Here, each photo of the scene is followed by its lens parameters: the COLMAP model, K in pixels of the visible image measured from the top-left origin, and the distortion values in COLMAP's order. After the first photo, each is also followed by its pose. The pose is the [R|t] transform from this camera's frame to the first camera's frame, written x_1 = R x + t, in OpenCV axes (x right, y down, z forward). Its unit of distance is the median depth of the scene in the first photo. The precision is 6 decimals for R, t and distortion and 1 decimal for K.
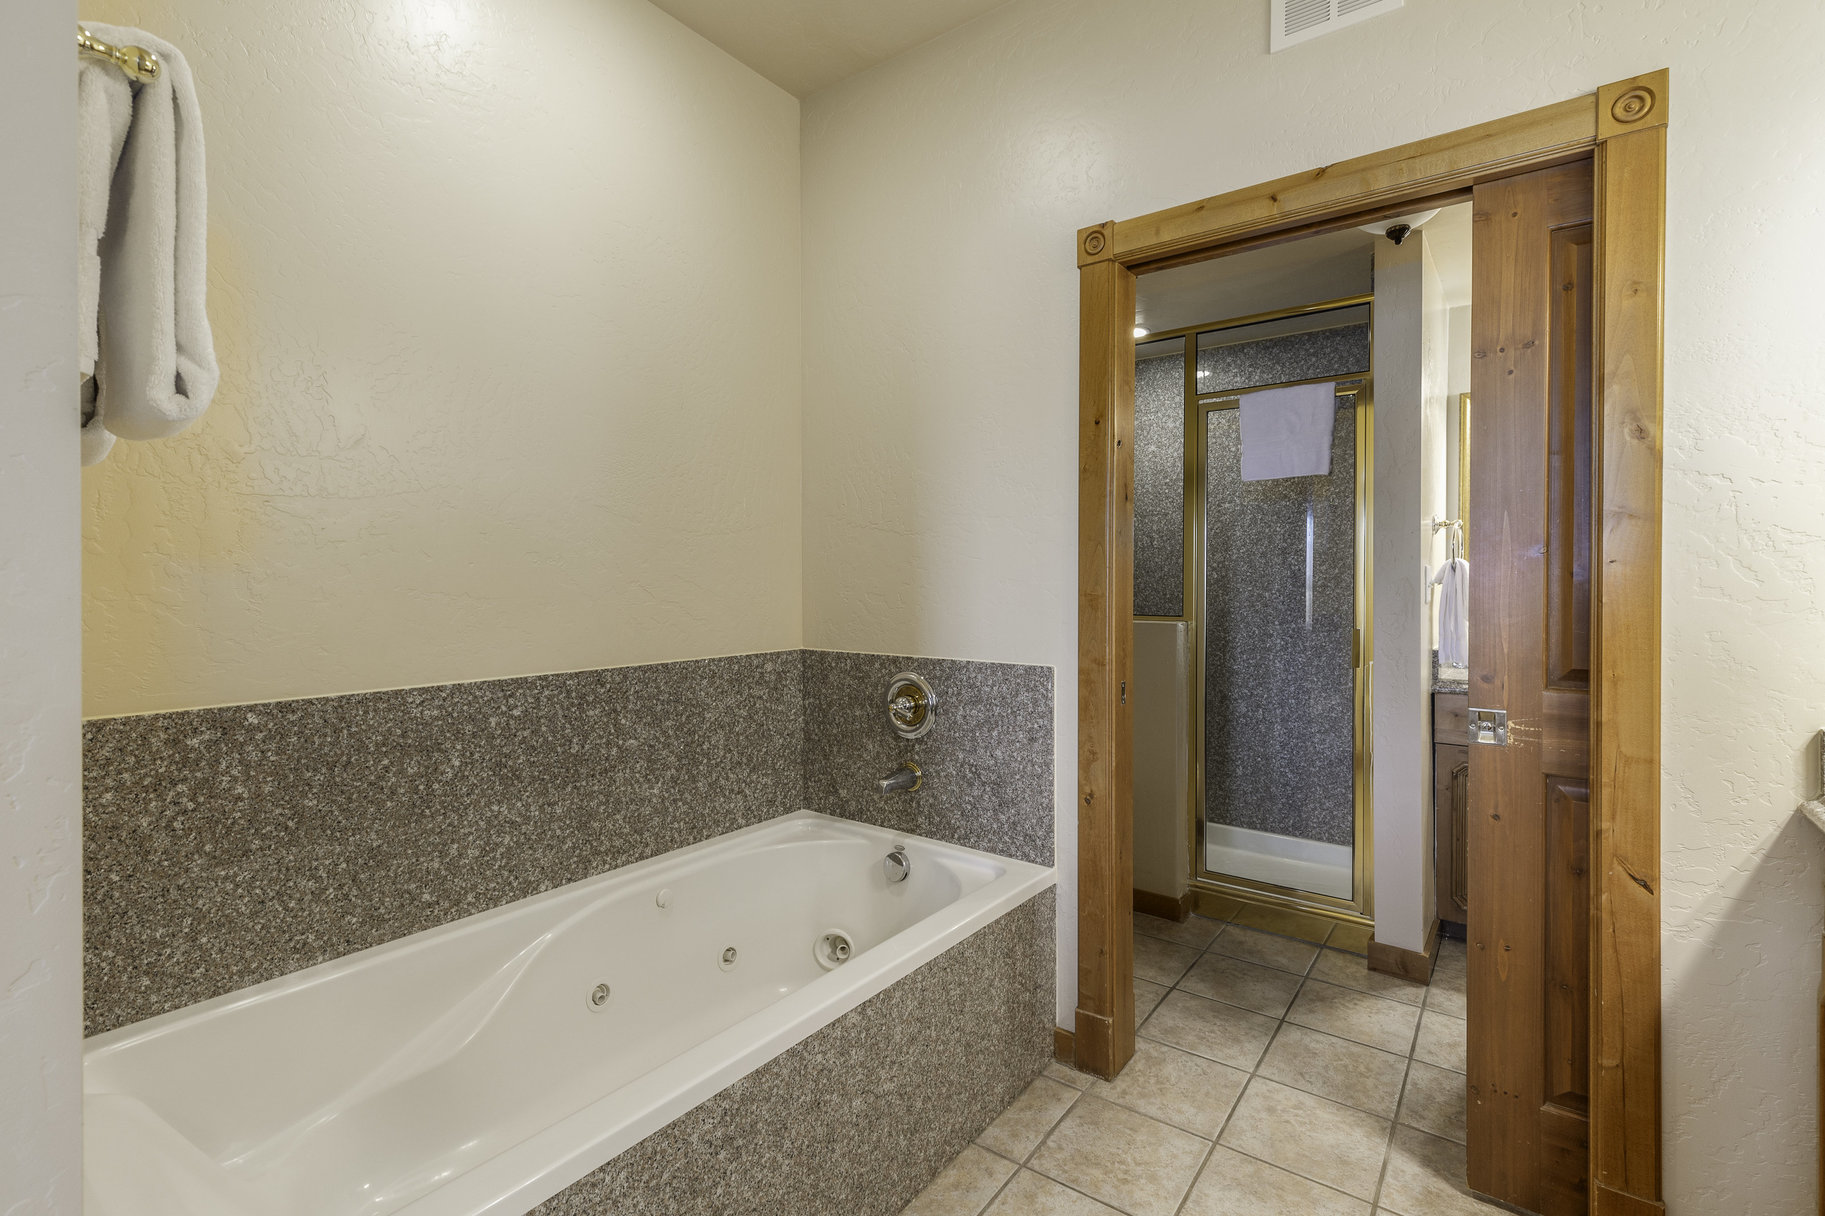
lens RADIAL K [[844.5, 0, 906.6], [0, 844.5, 592.4], [0, 0, 1]] dist [0.008183, -0.001121]
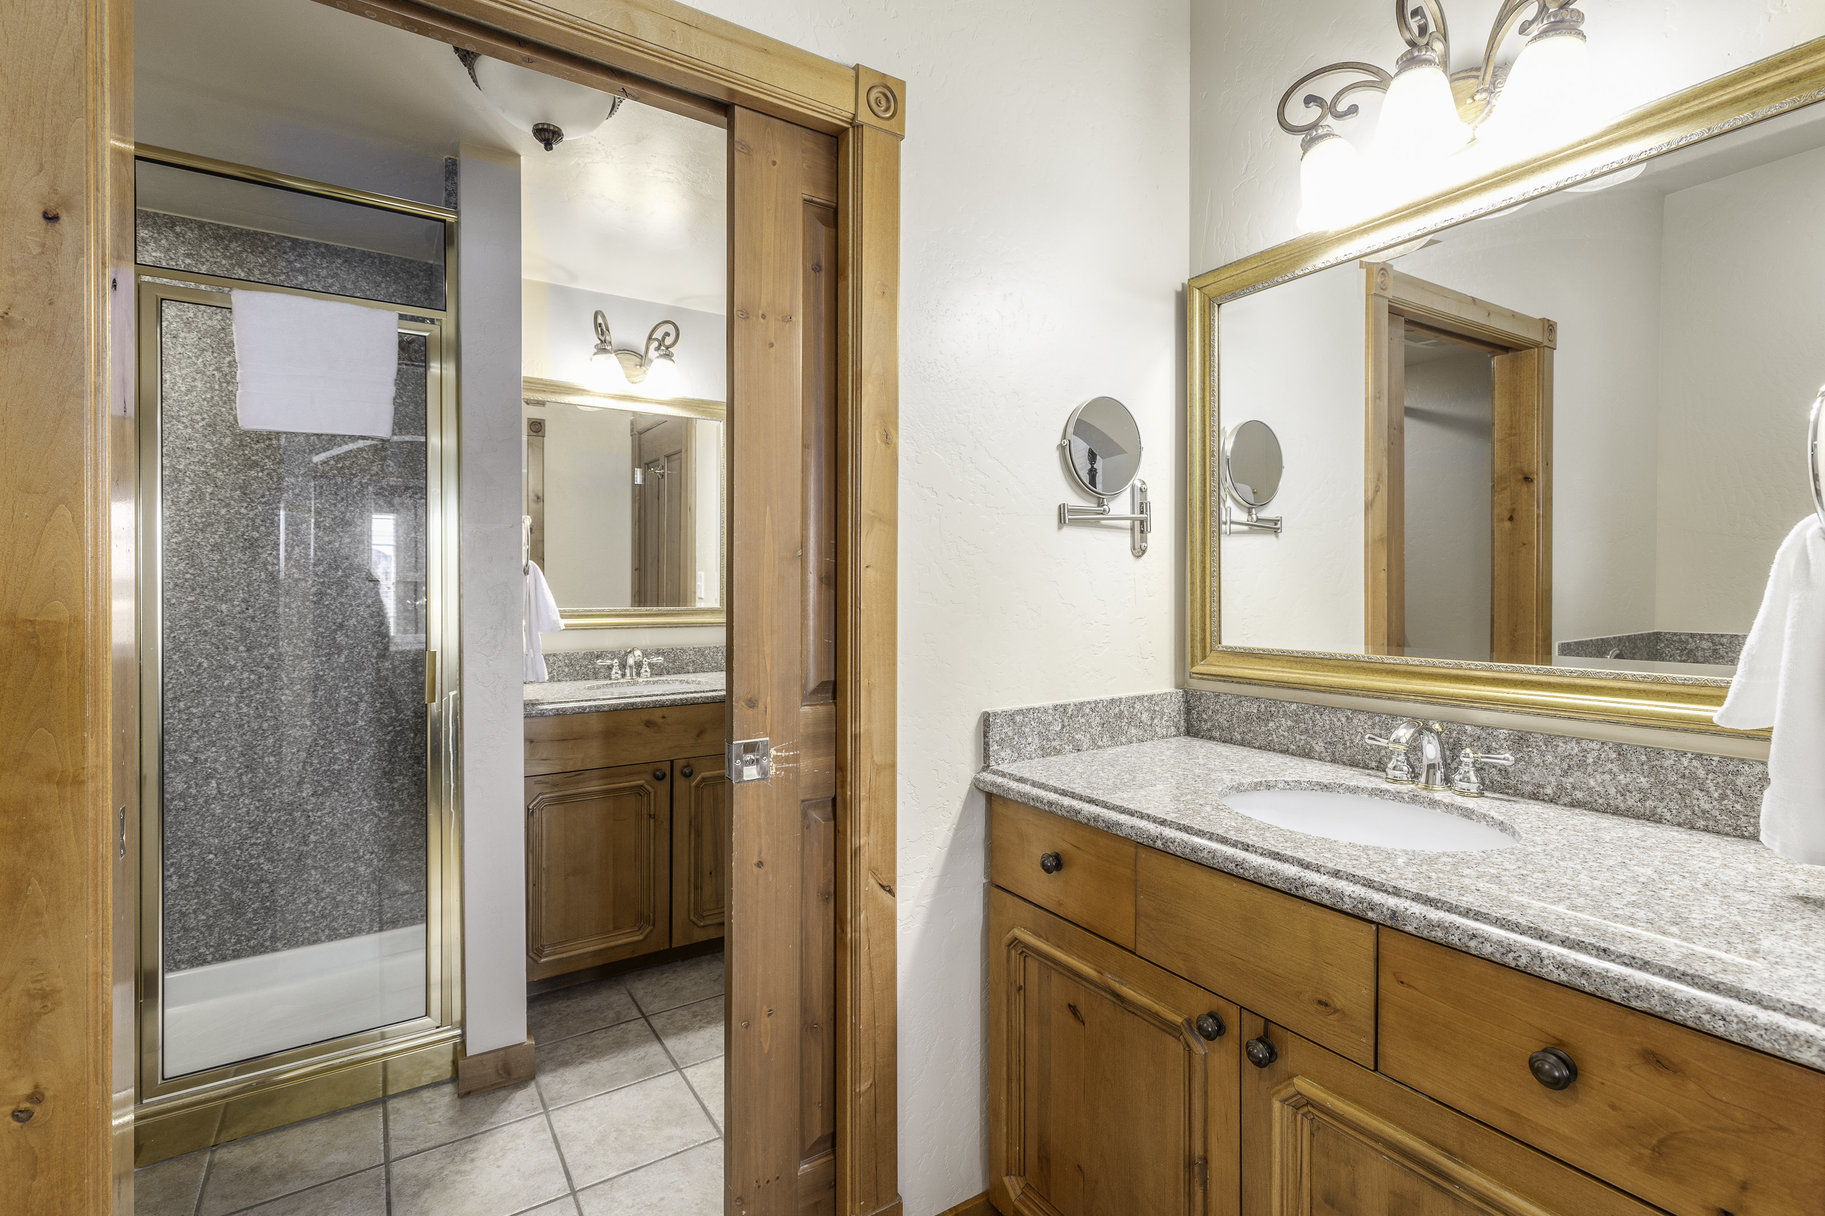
lens RADIAL K [[844.5, 0, 960.2], [0, 844.5, 590.2], [0, 0, 1]] dist [0.008183, -0.001121]
pose [[0.328909, -0.007294, 0.944333, -0.038718], [0.014805, 0.999887, 0.002566, -0.009235], [-0.944246, 0.013137, 0.328980, 0.539002]]
